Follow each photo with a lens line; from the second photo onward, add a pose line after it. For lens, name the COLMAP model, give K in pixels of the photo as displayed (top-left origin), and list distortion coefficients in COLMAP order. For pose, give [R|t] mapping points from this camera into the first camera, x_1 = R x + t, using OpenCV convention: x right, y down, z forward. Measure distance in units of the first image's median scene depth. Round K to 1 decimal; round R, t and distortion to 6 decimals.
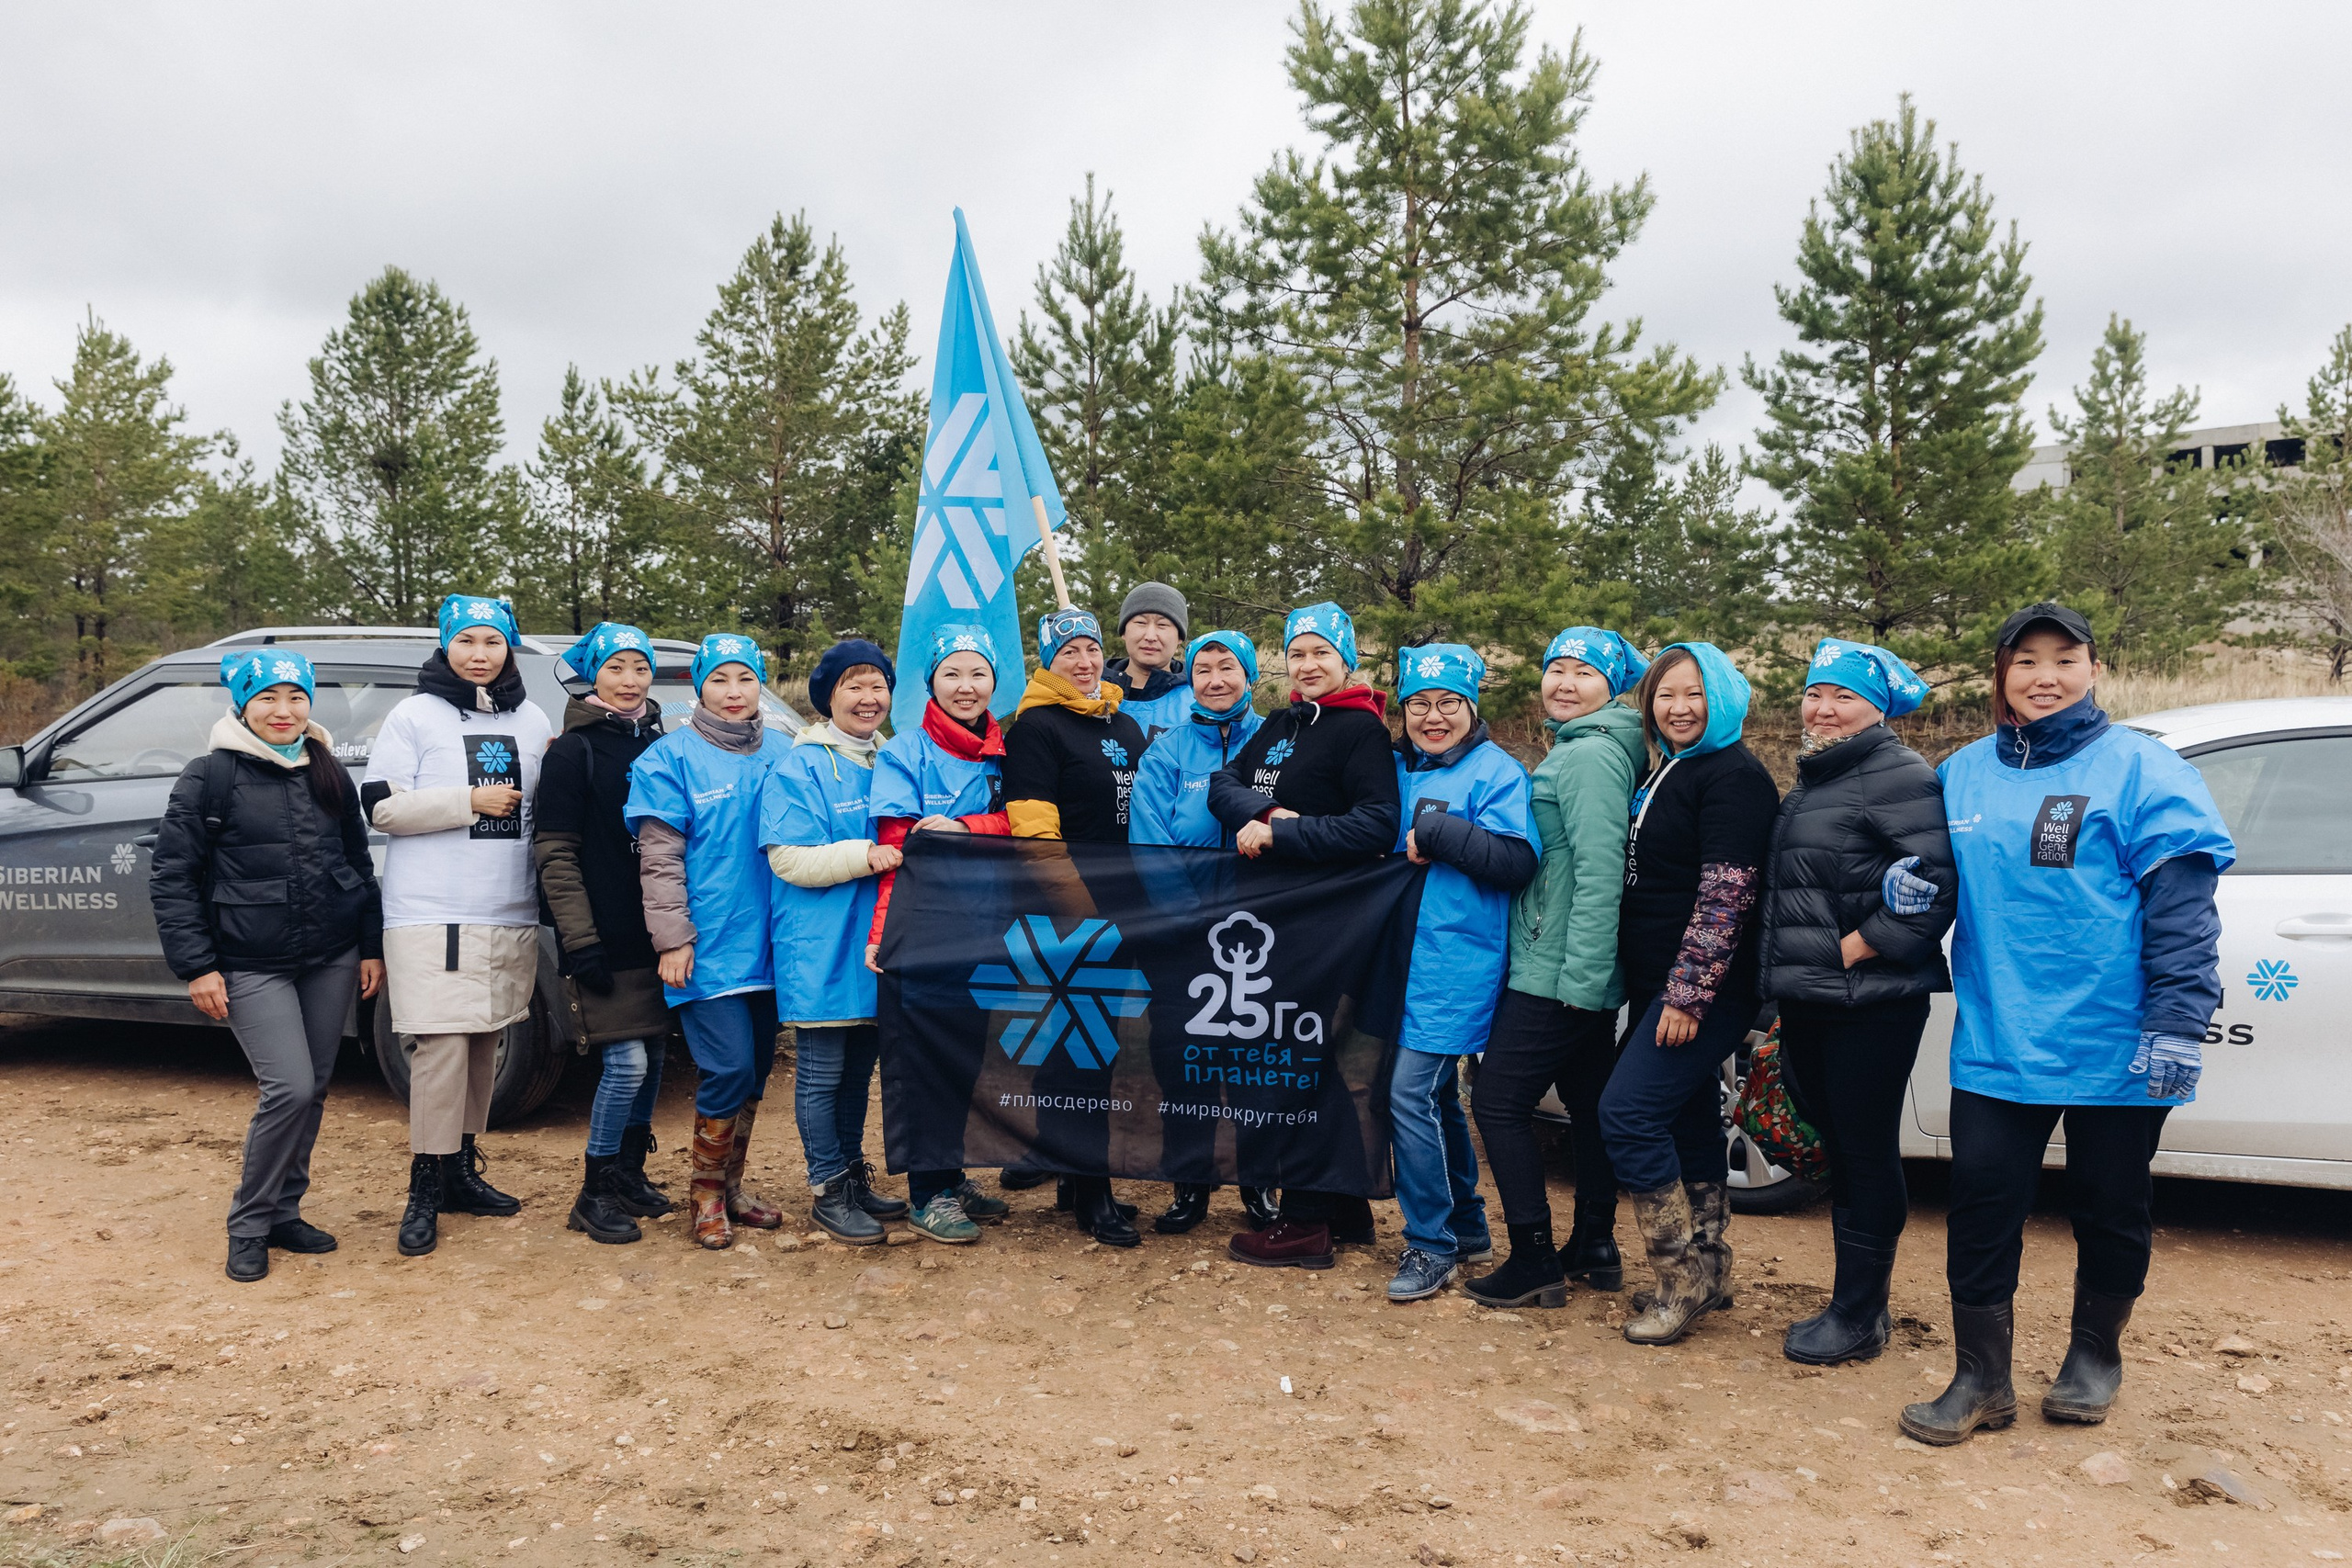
lens RADIAL K [[1881.1, 0, 1176.0], [0, 1881.1, 784.0], [0, 0, 1]] dist [0.003868, 0.005673]
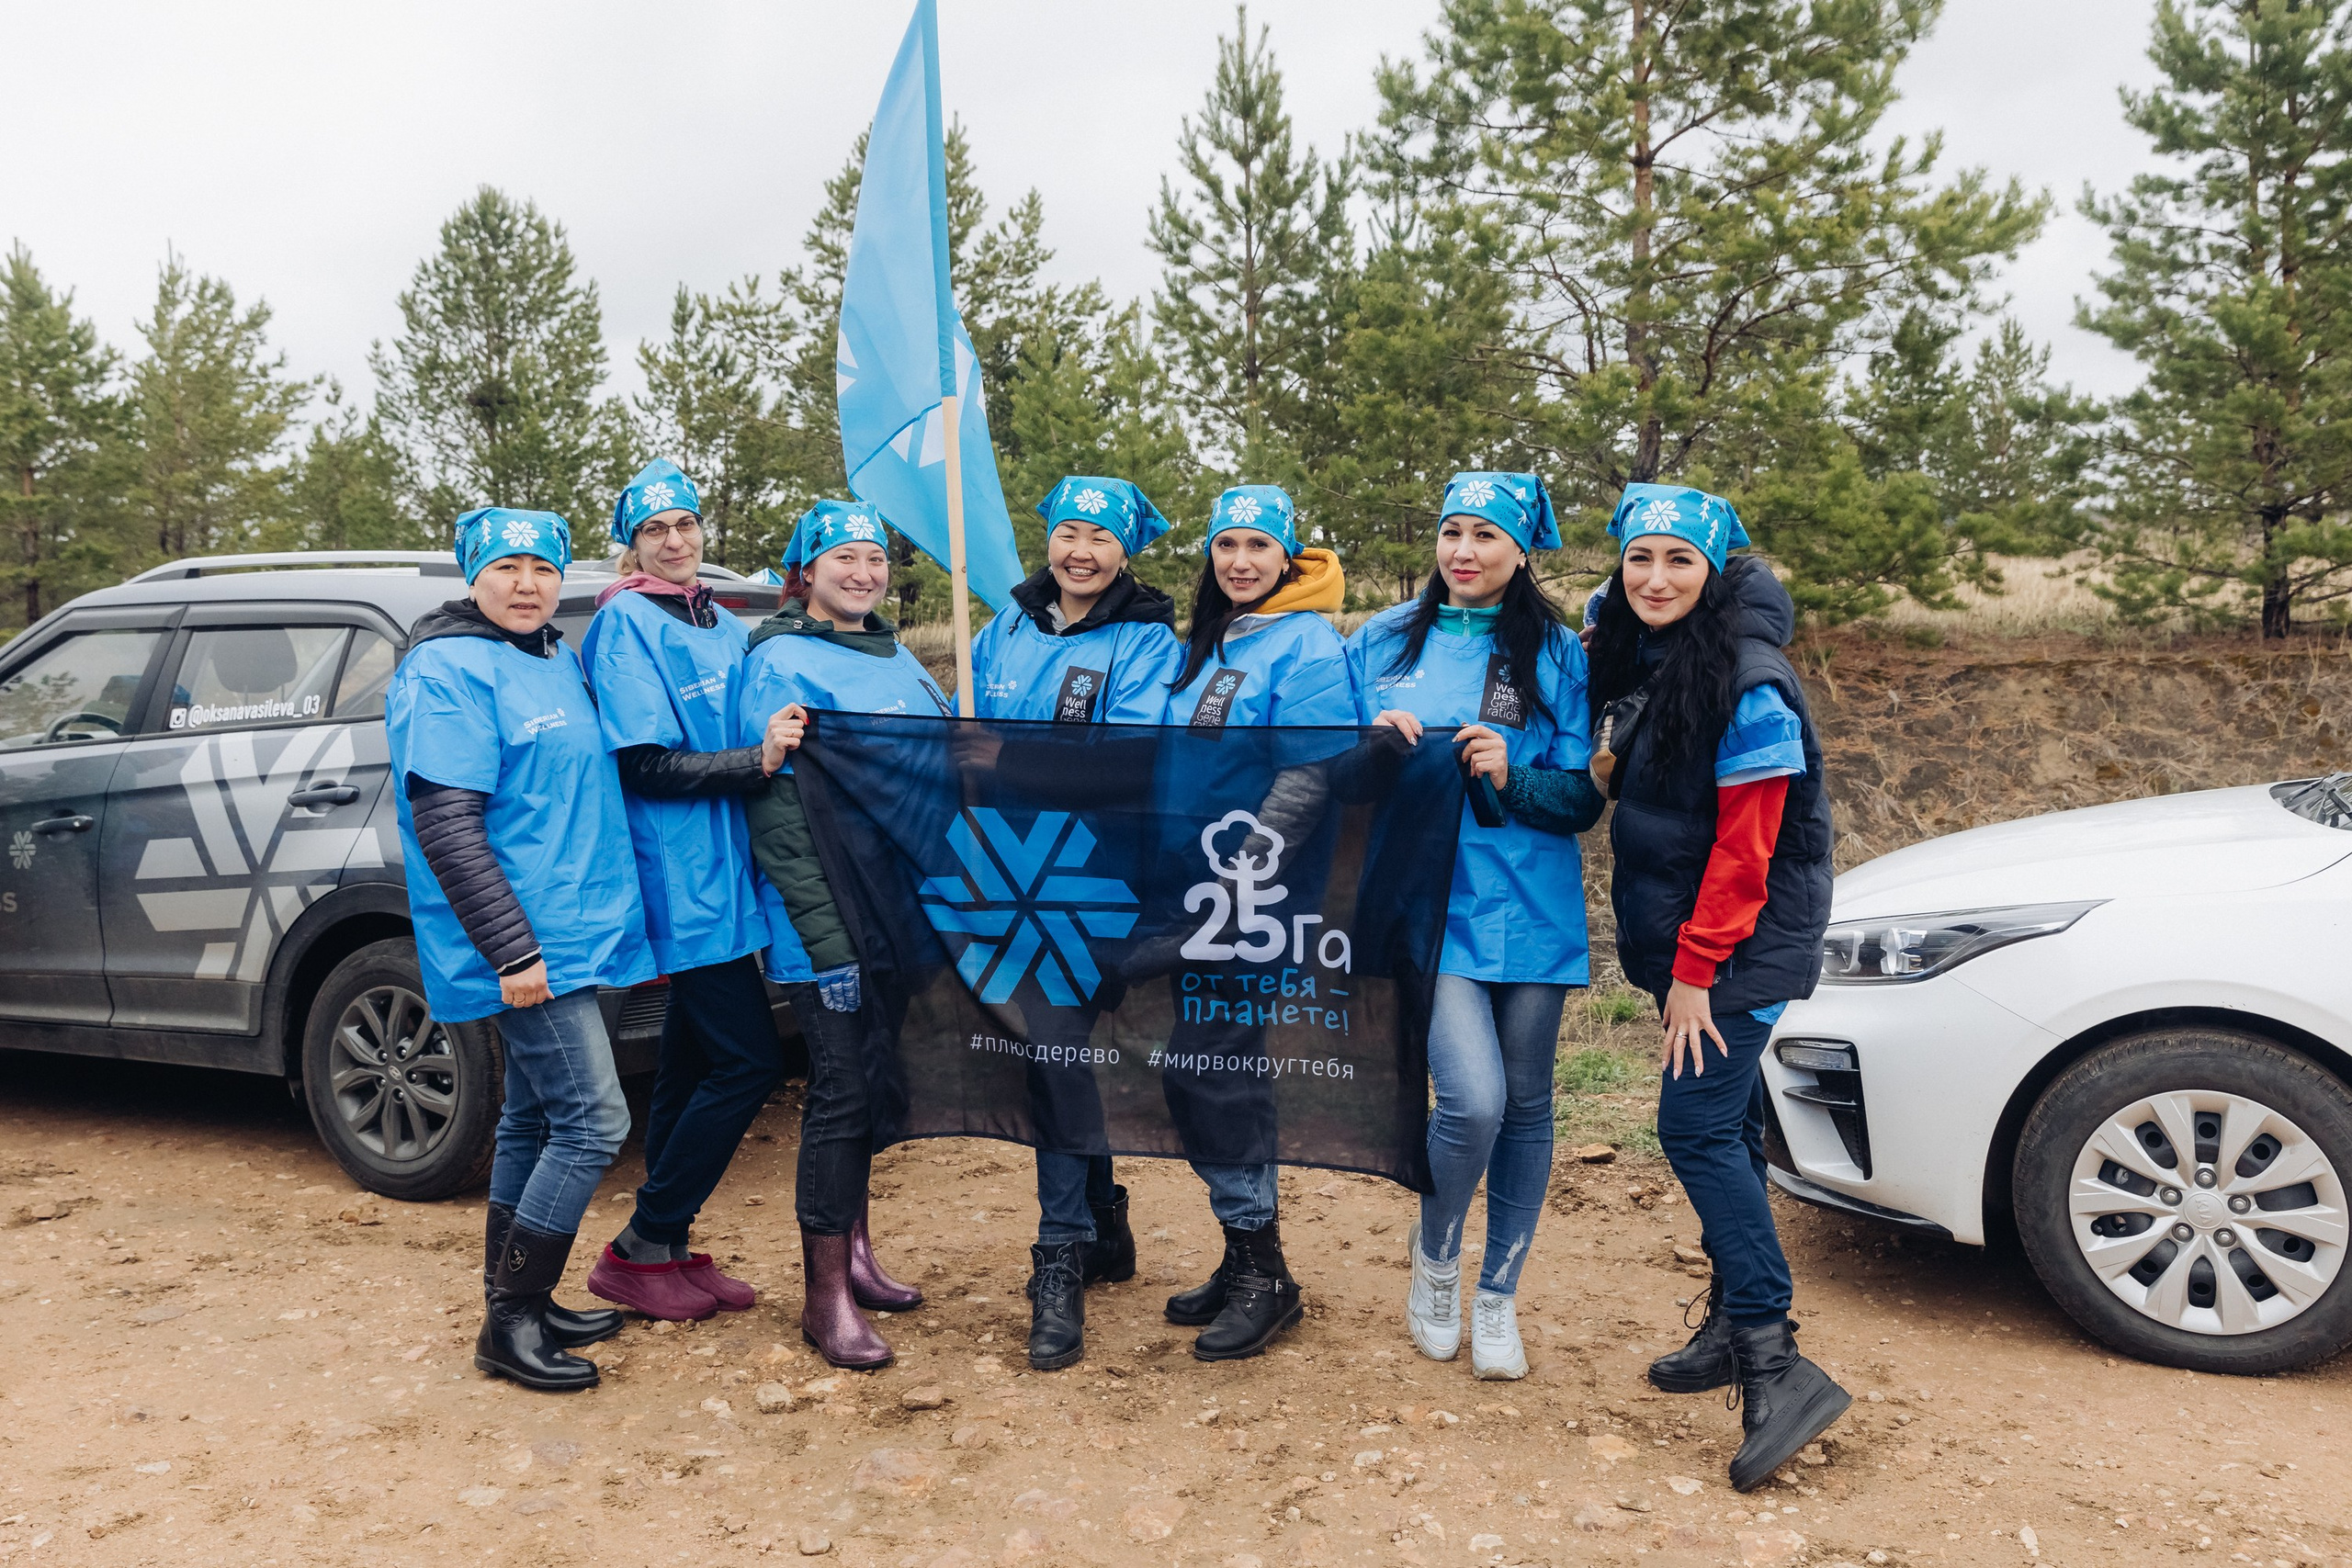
lens RADIAL K [[2113.1, 0, 1064.8], [0, 2113.1, 744.4], [0, 0, 1]] dist [-0.006333, -0.002922]
pose [[0.989635, -0.017433, -0.142541, 0.004626], [0.017721, 0.999843, 0.000750, 0.000644], [0.142506, -0.003268, 0.989789, 0.065088]]
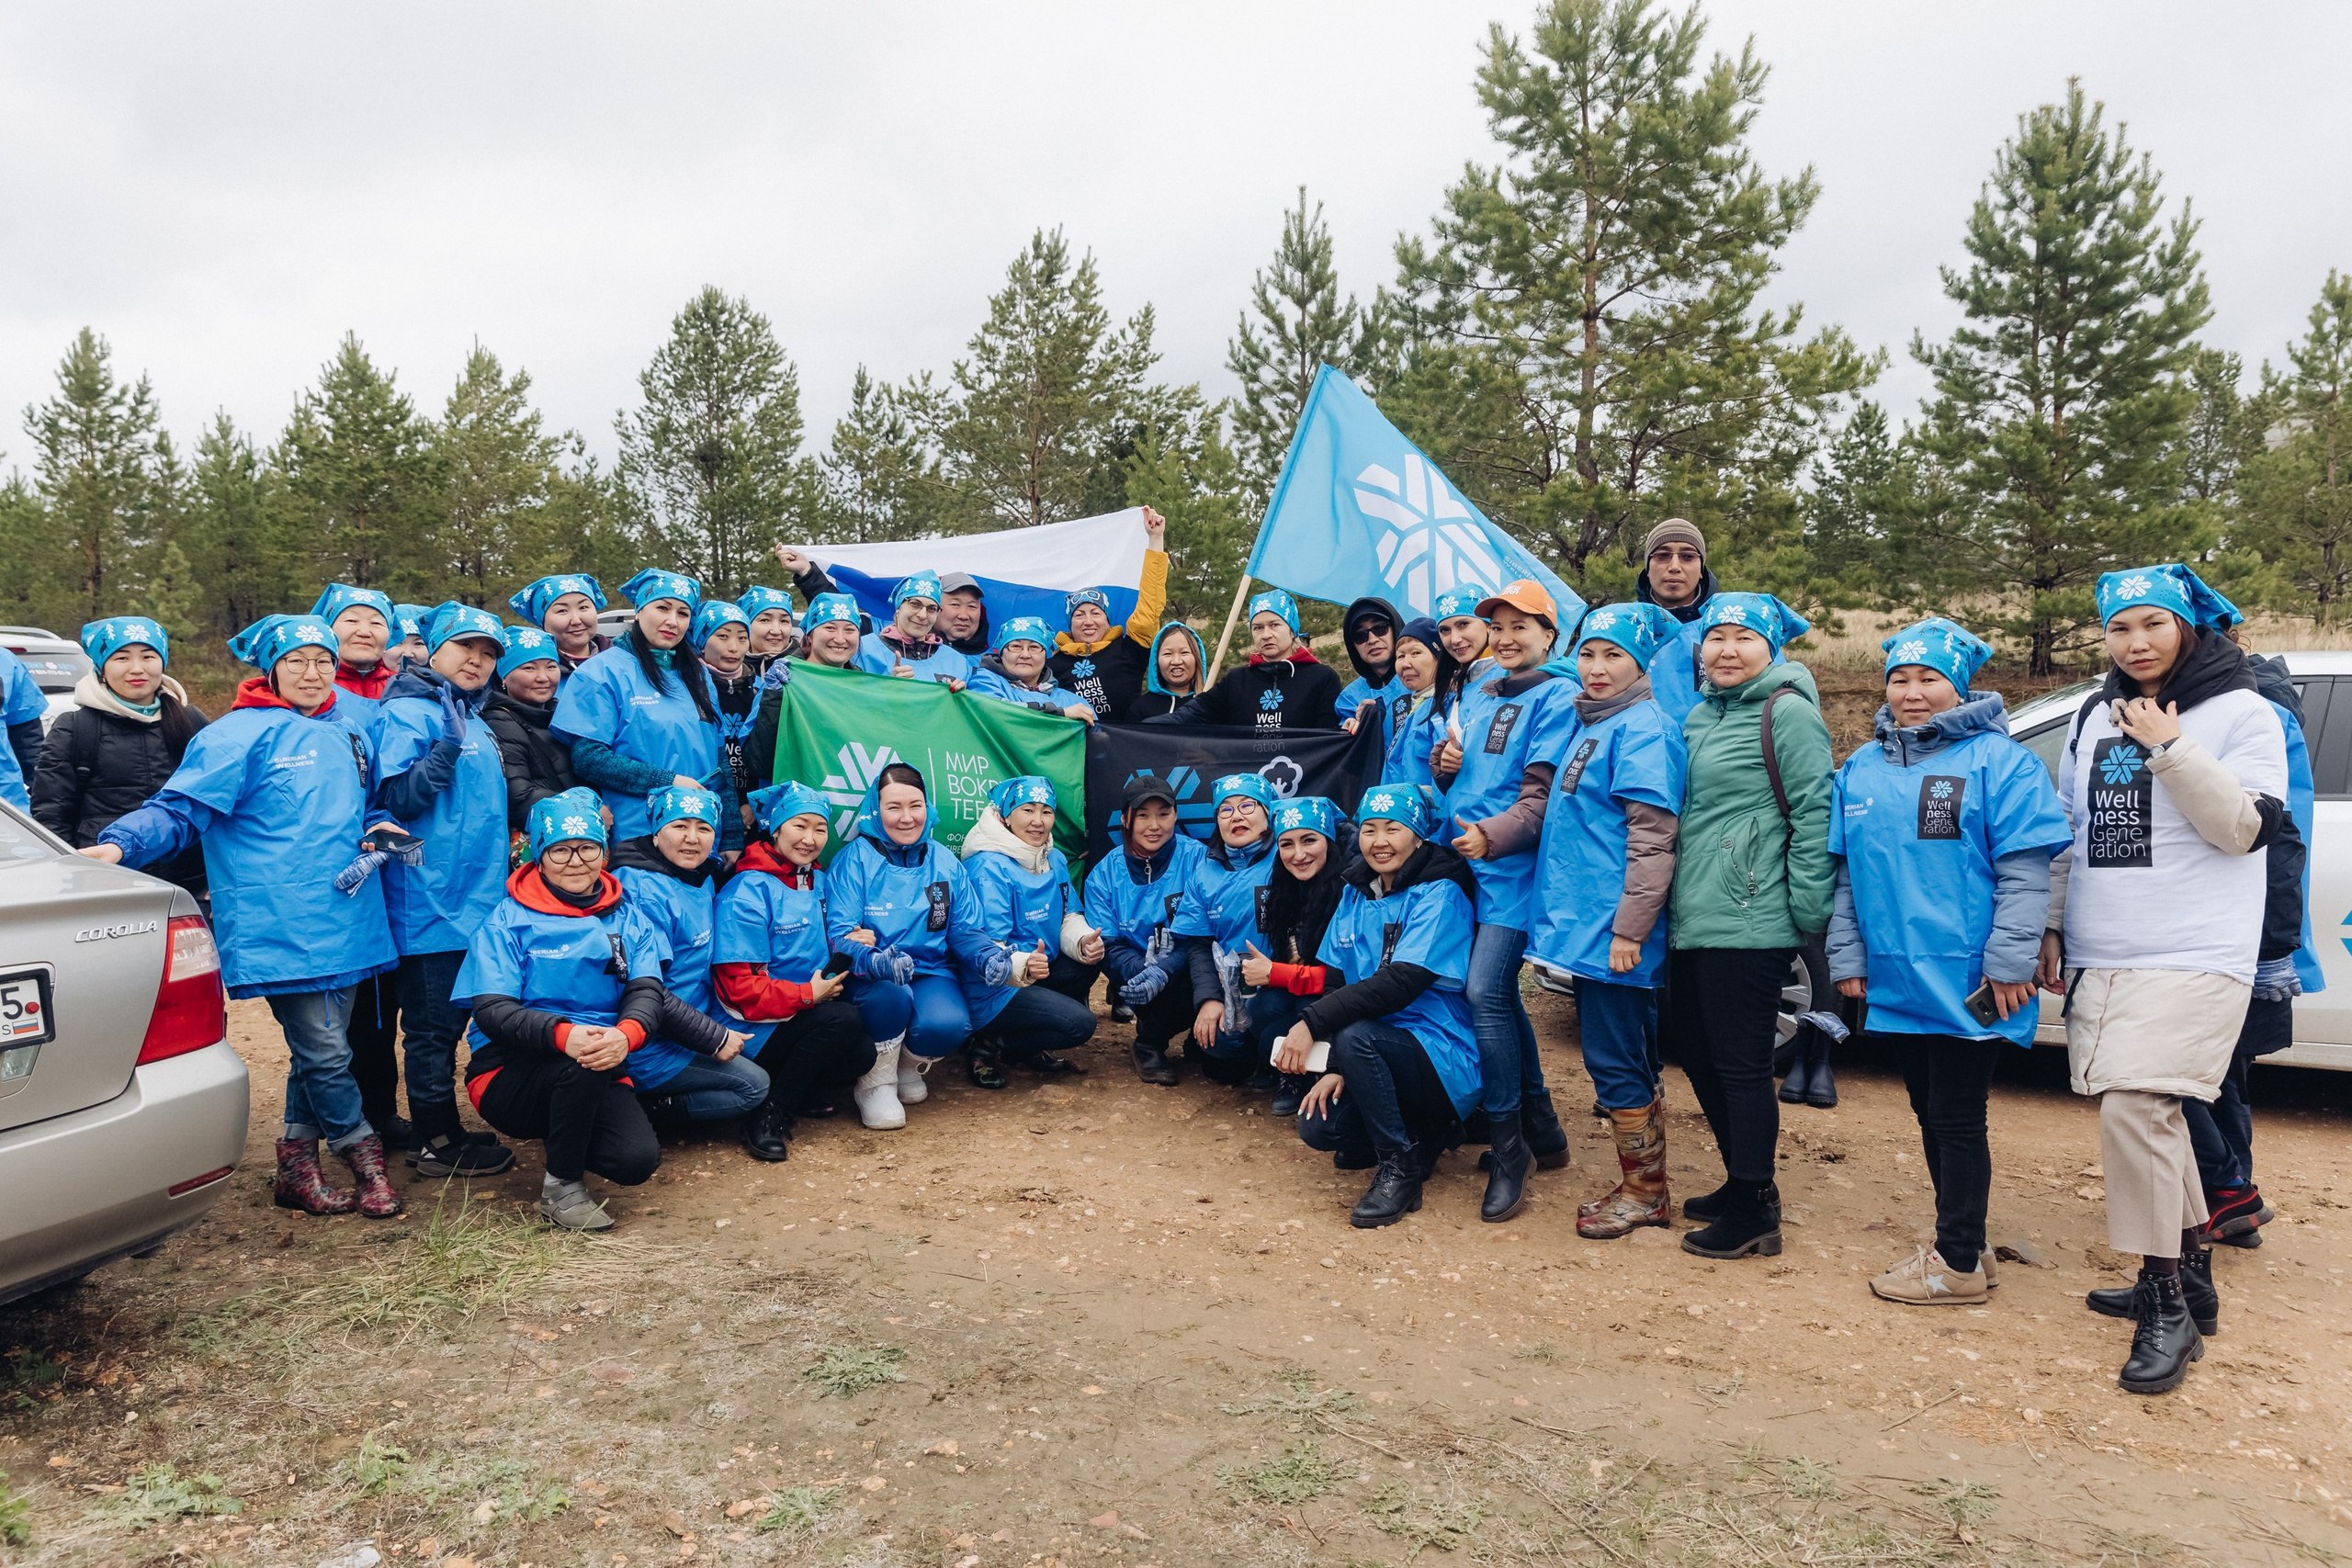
lens RADIAL K [[1760.6, 0, 1126.4], [0, 1760.6, 803.8], [0, 0, 1]] dist [-0.008447, 0.003862]
pose [[0.986691, 0.006672, -0.162470, 0.024354], [-0.000733, 0.999330, 0.036582, 0.002938], [0.162605, -0.035976, 0.986035, -0.059907]]
